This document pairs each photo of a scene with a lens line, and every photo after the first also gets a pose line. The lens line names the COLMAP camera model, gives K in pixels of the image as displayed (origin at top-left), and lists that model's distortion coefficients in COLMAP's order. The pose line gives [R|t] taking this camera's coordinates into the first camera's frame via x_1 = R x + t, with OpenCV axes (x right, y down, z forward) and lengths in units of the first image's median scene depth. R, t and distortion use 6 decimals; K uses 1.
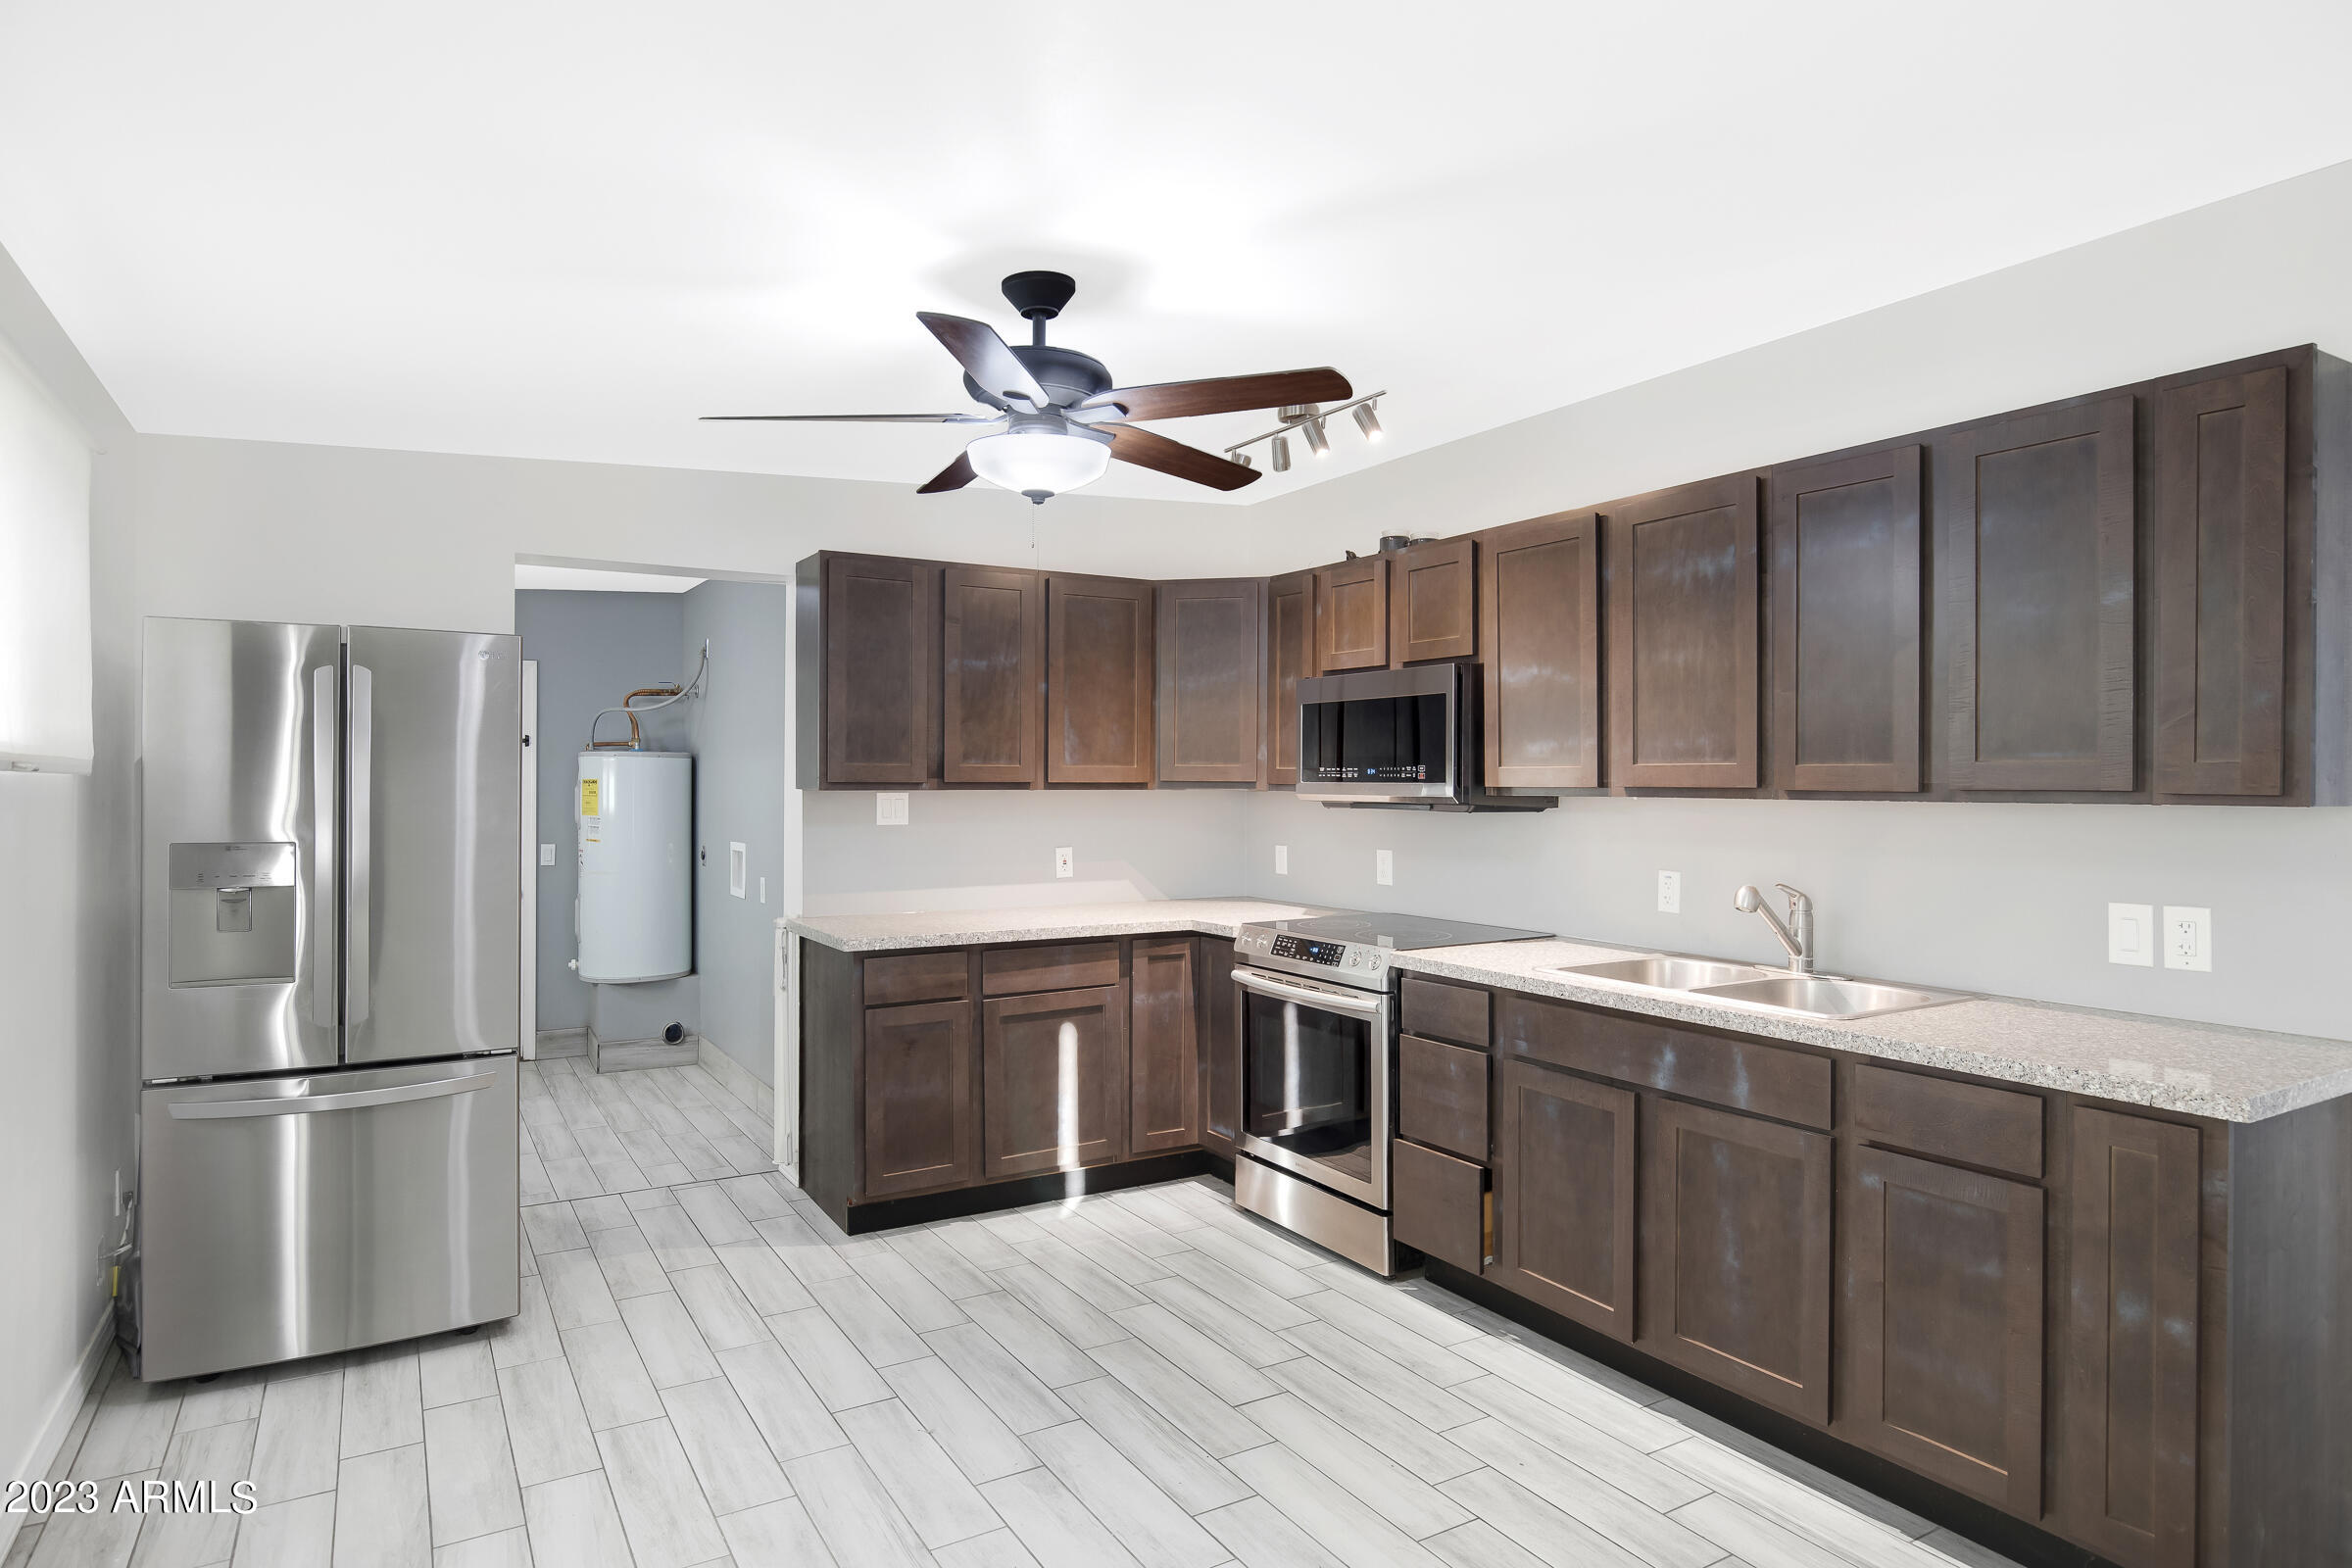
lens RADIAL K [[1303.0, 0, 1185.0], [0, 1303.0, 787.1], [0, 0, 1]] dist [-0.012913, 0.001858]
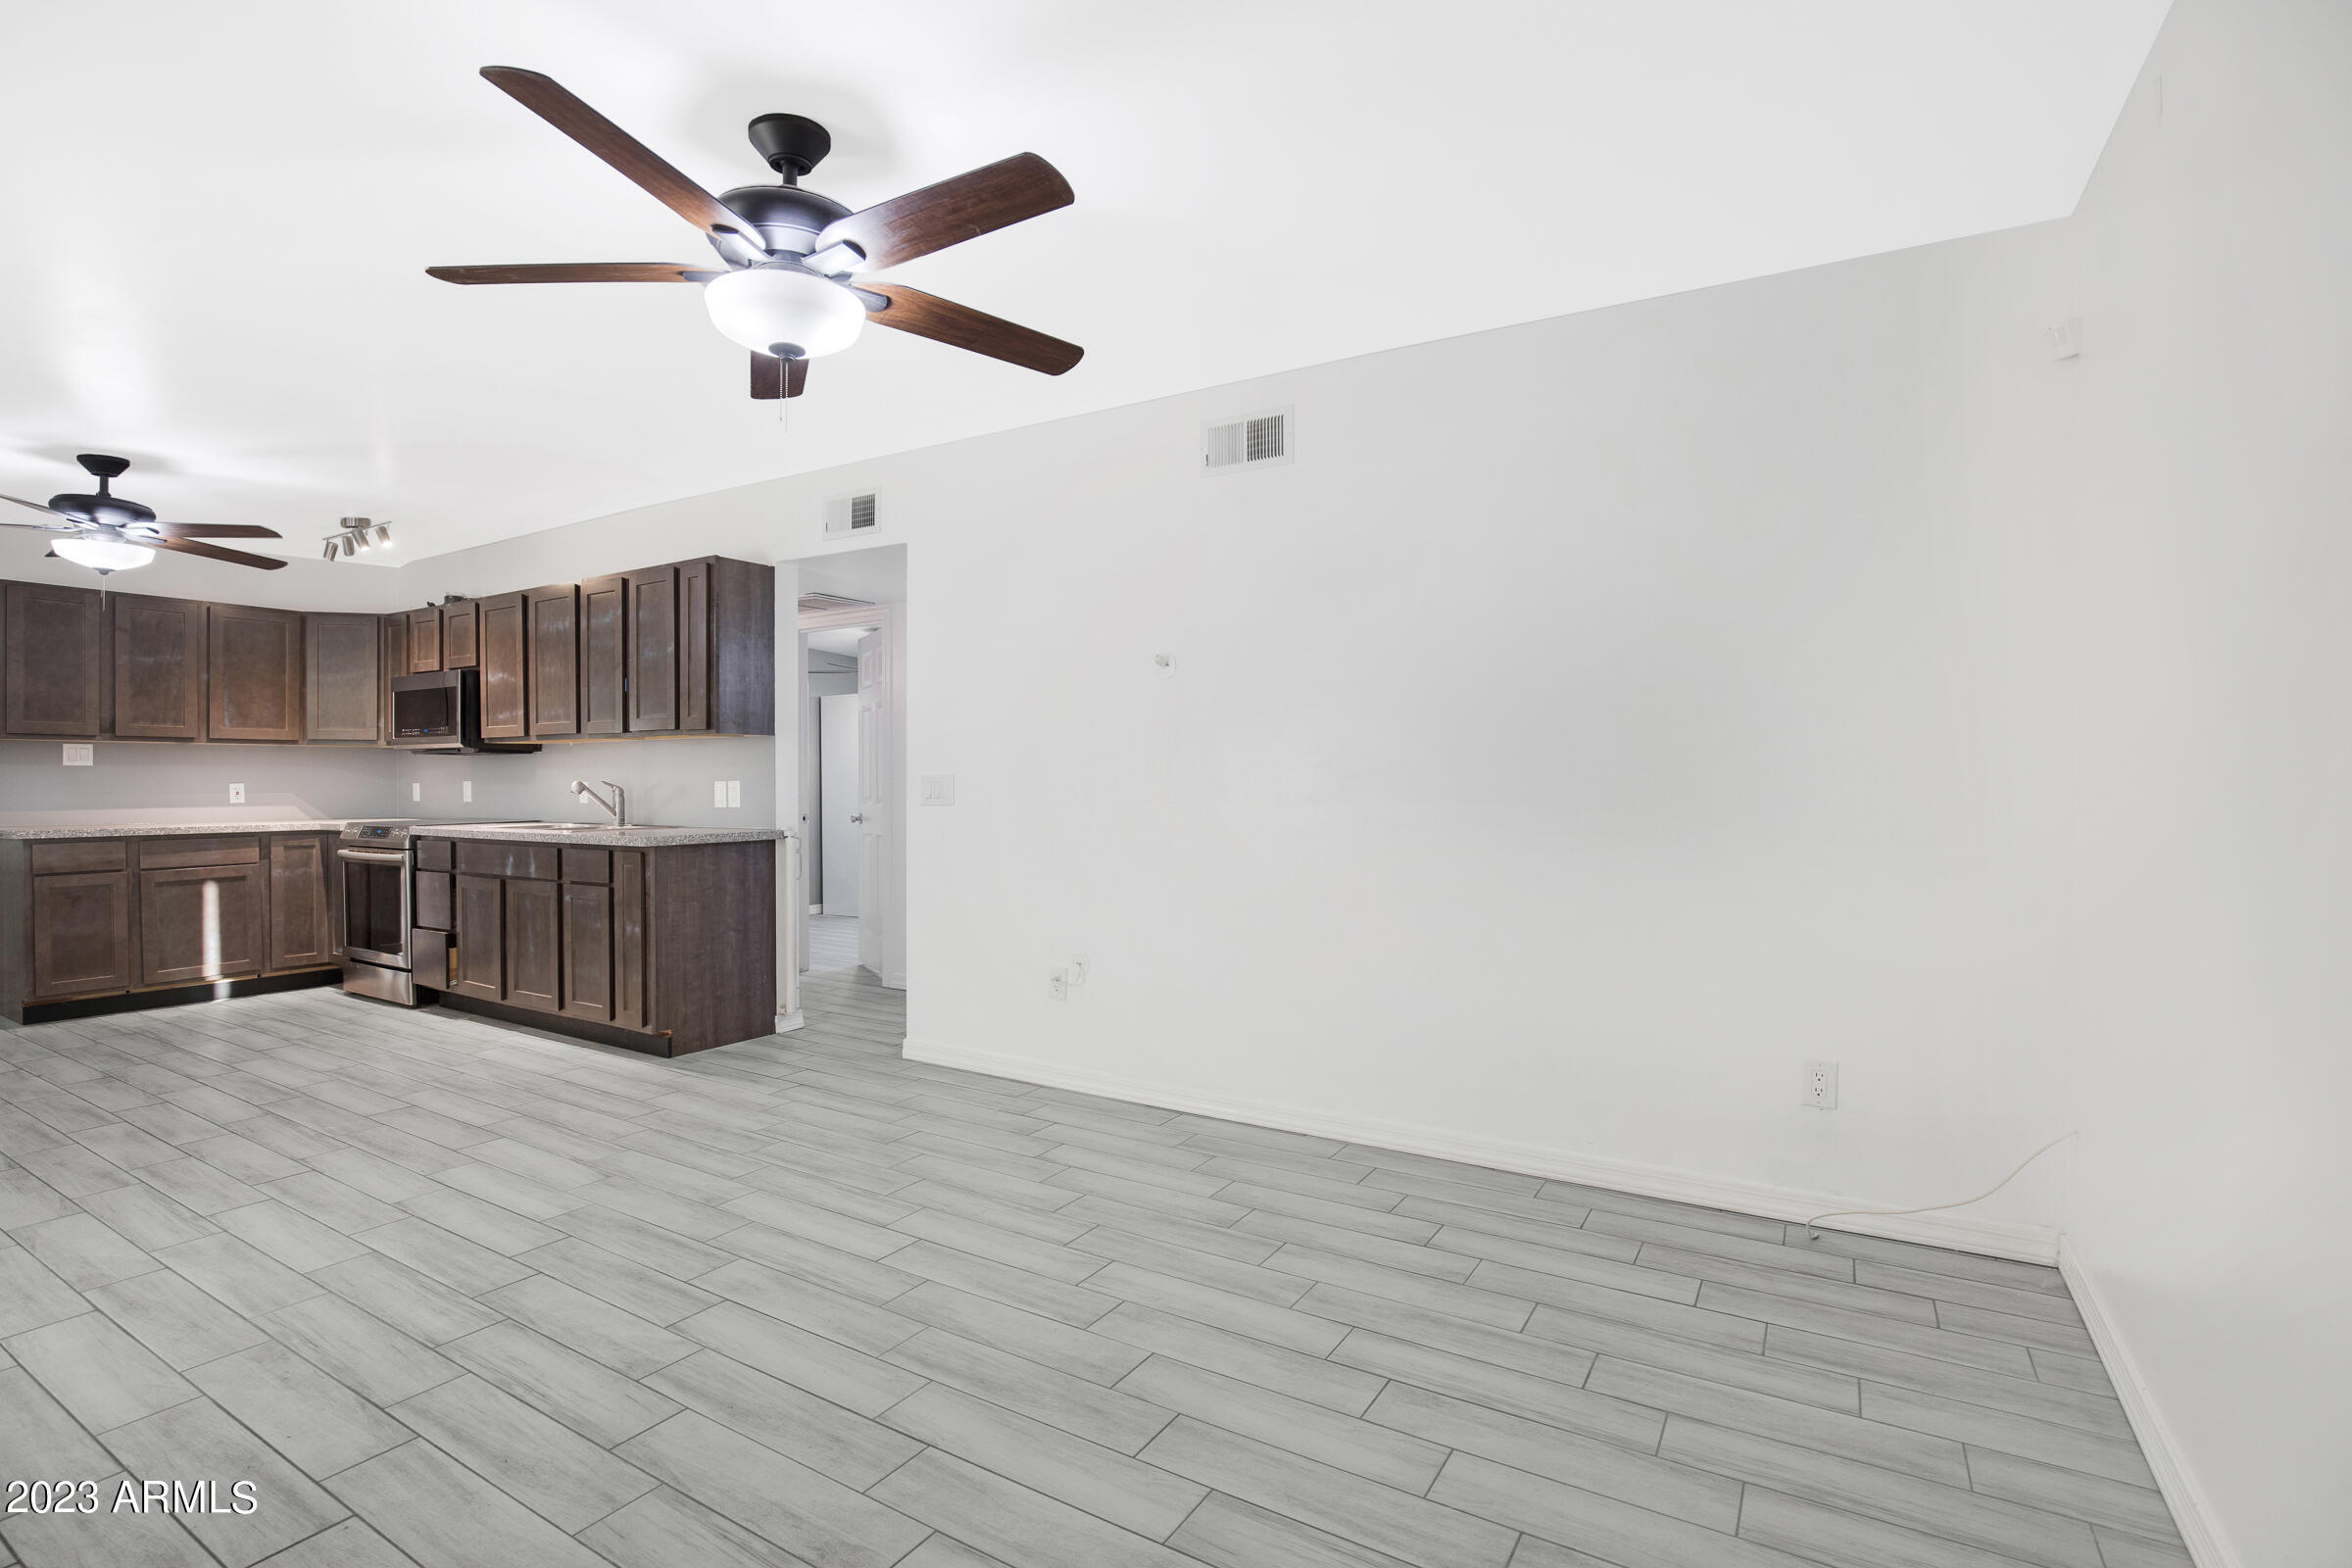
lens RADIAL K [[1086.1, 0, 1173.3], [0, 1086.1, 785.4], [0, 0, 1]] dist [-0.011467, 0.000052]
pose [[0.893749, -0.007406, 0.448505, 0.389271], [0.007344, 0.999971, 0.001877, 0.066196], [-0.448506, 0.001616, 0.893778, -0.743148]]
